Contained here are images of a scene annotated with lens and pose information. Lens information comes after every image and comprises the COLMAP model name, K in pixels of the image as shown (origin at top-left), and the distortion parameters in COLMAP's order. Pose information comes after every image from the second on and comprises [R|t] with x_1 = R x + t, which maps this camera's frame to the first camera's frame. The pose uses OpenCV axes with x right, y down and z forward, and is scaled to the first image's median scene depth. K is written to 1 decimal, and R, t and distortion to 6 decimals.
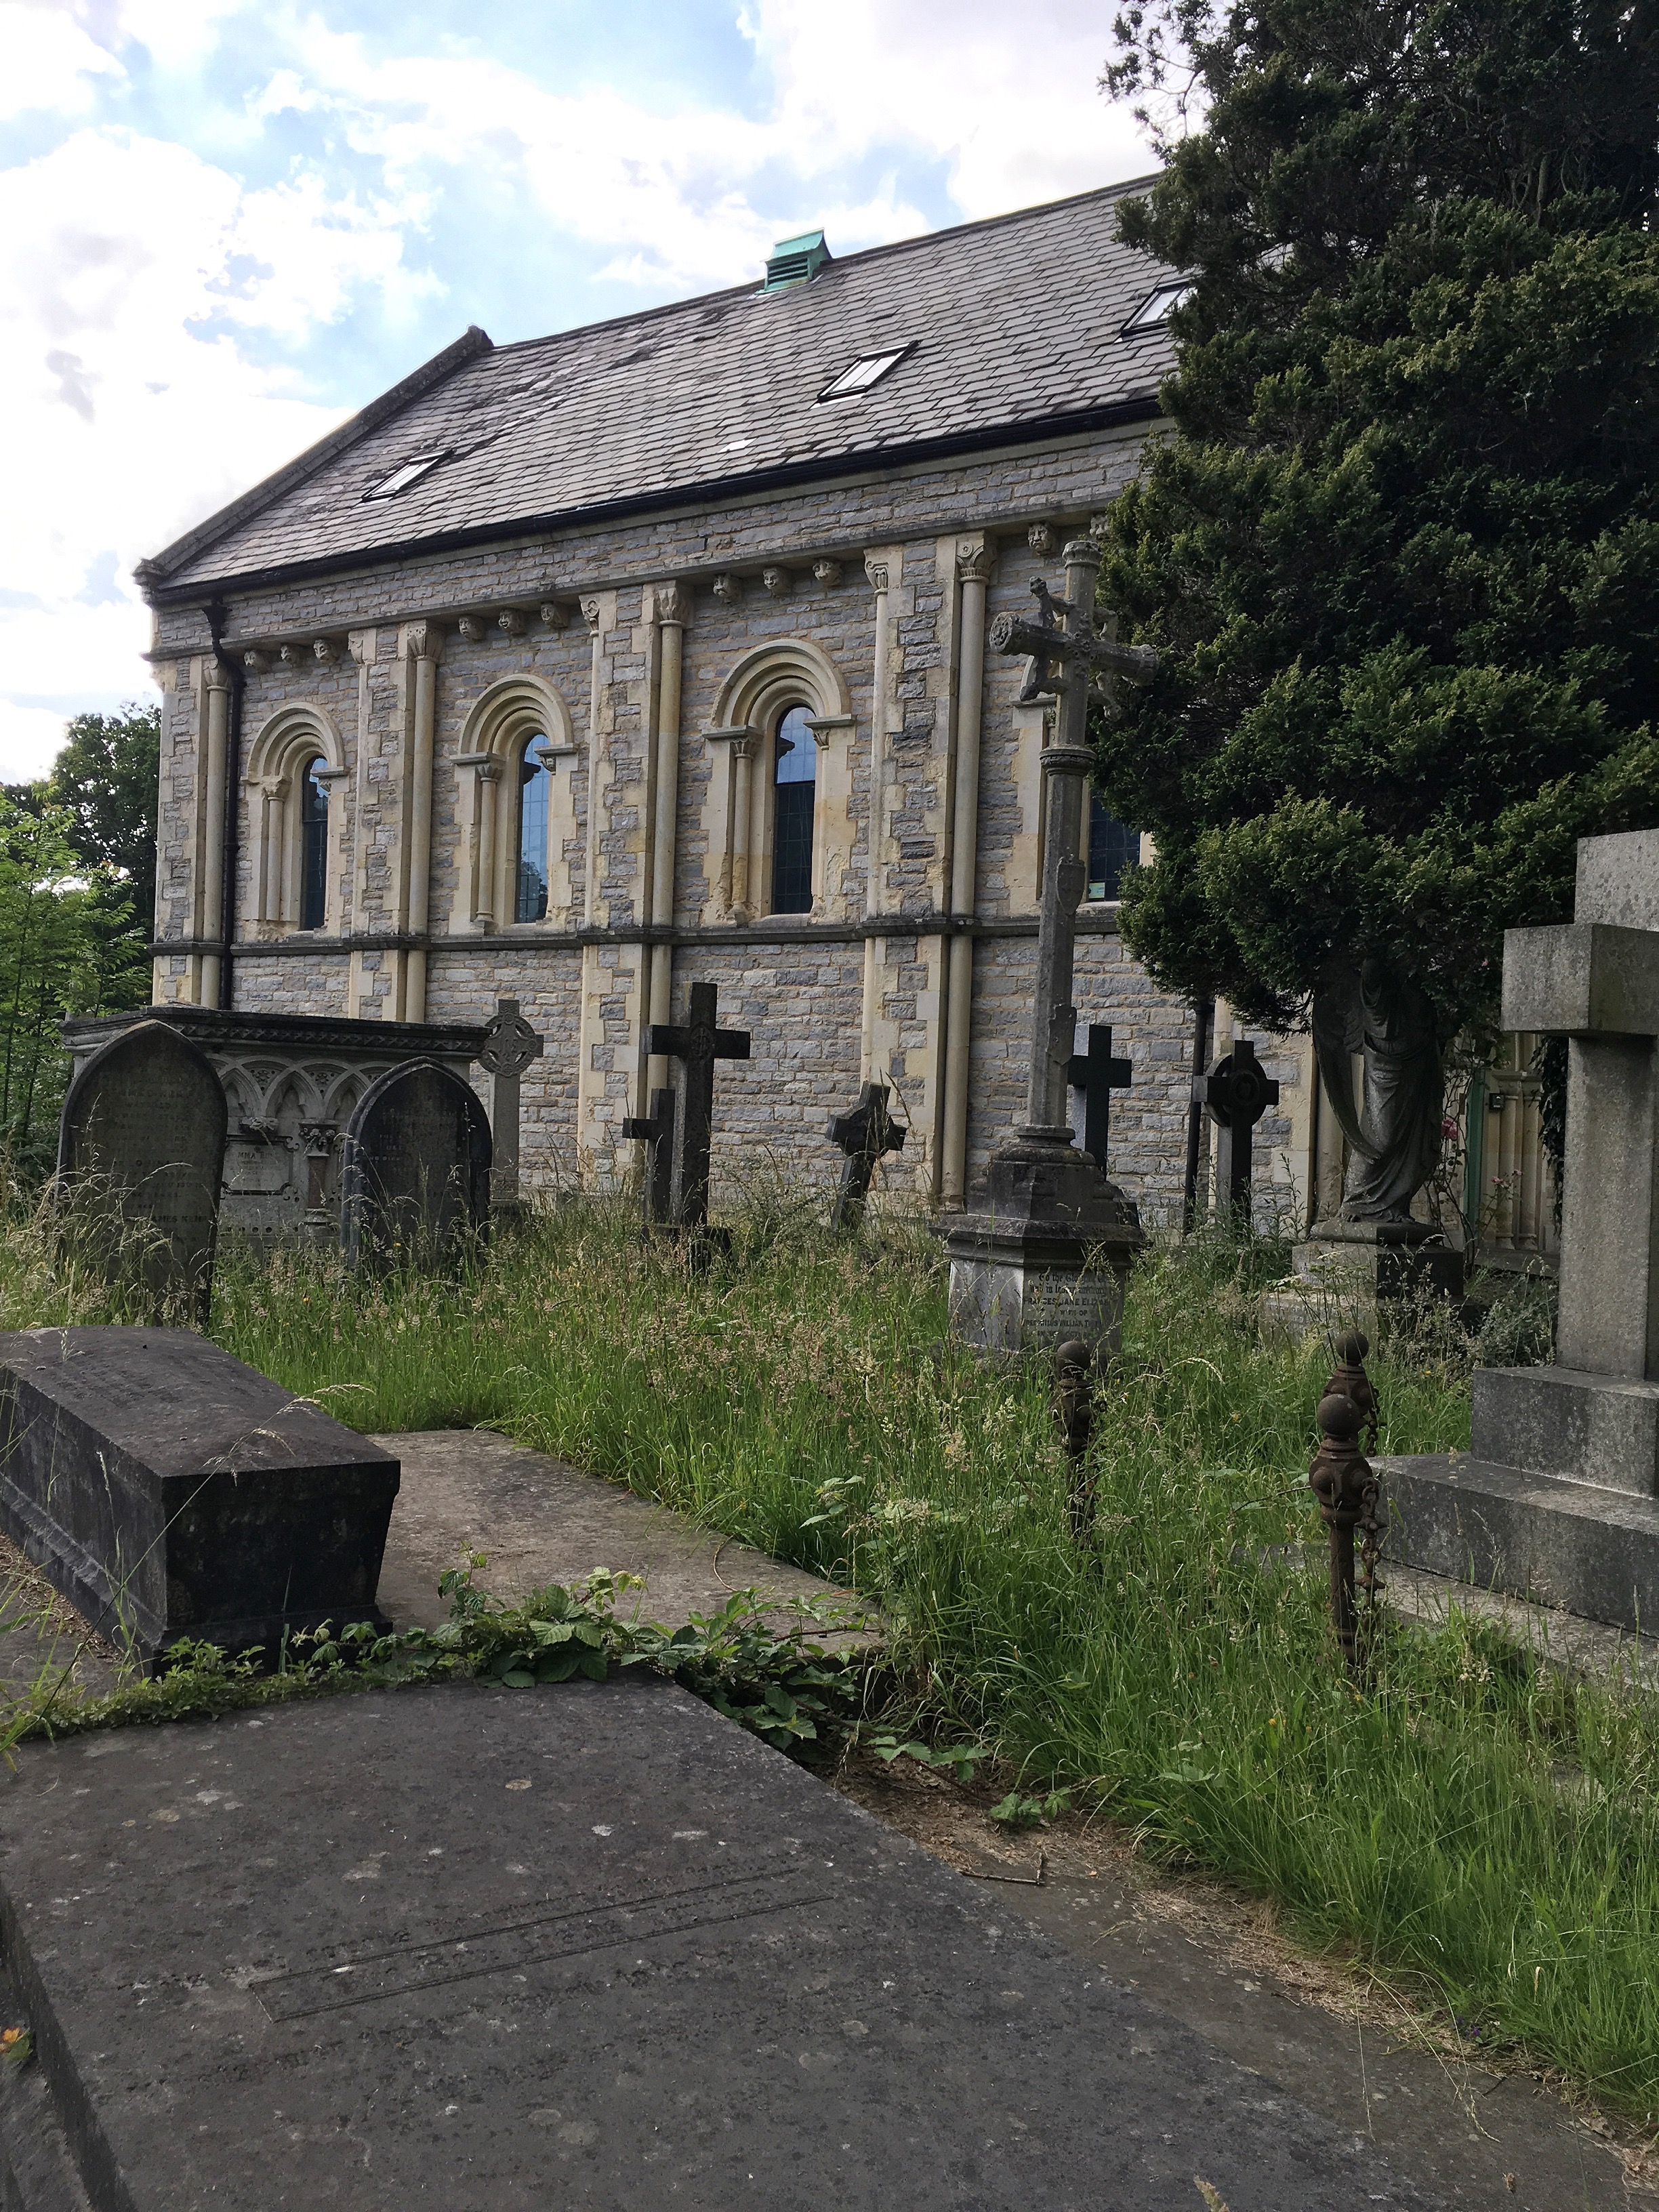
lens RADIAL K [[1887.2, 0, 829.5], [0, 1887.2, 1106.0], [0, 0, 1]] dist [0.060977, -0.003671]
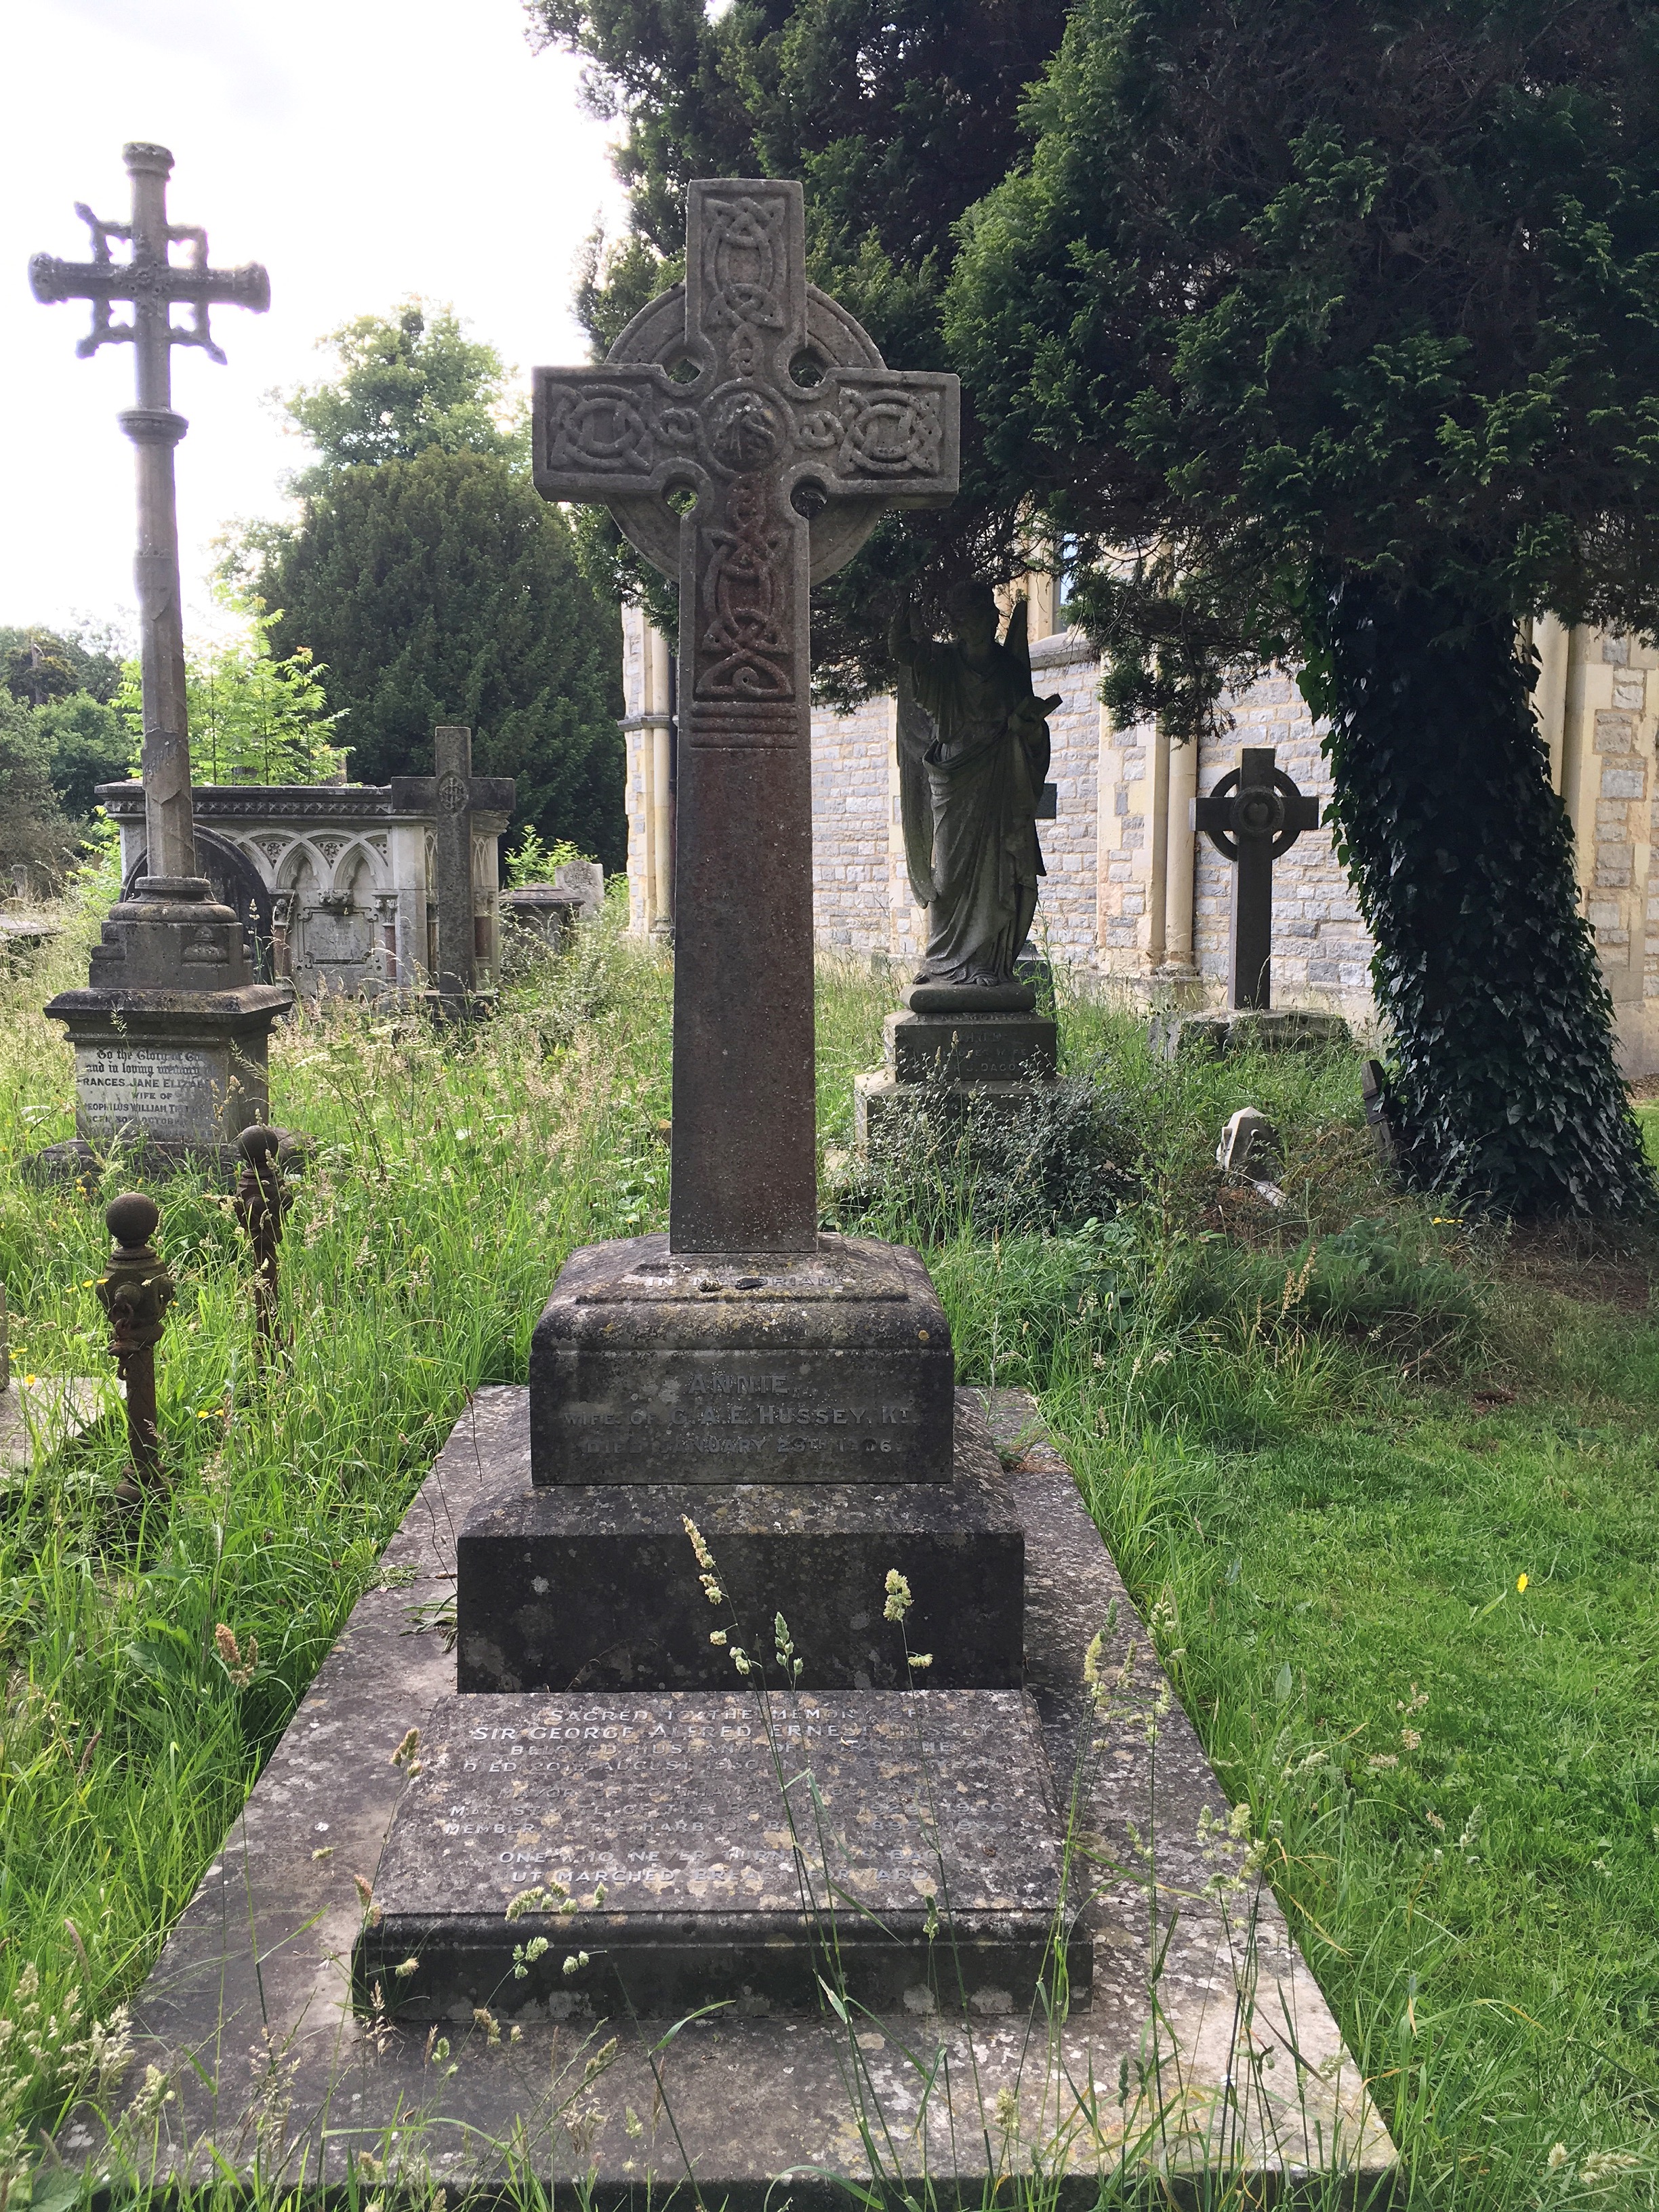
lens RADIAL K [[1887.2, 0, 829.5], [0, 1887.2, 1106.0], [0, 0, 1]] dist [0.060977, -0.003671]
pose [[0.871940, 0.024770, -0.488987, 0.474608], [0.037422, 0.992427, 0.117000, 0.014093], [0.488181, -0.120316, 0.864409, 0.232278]]
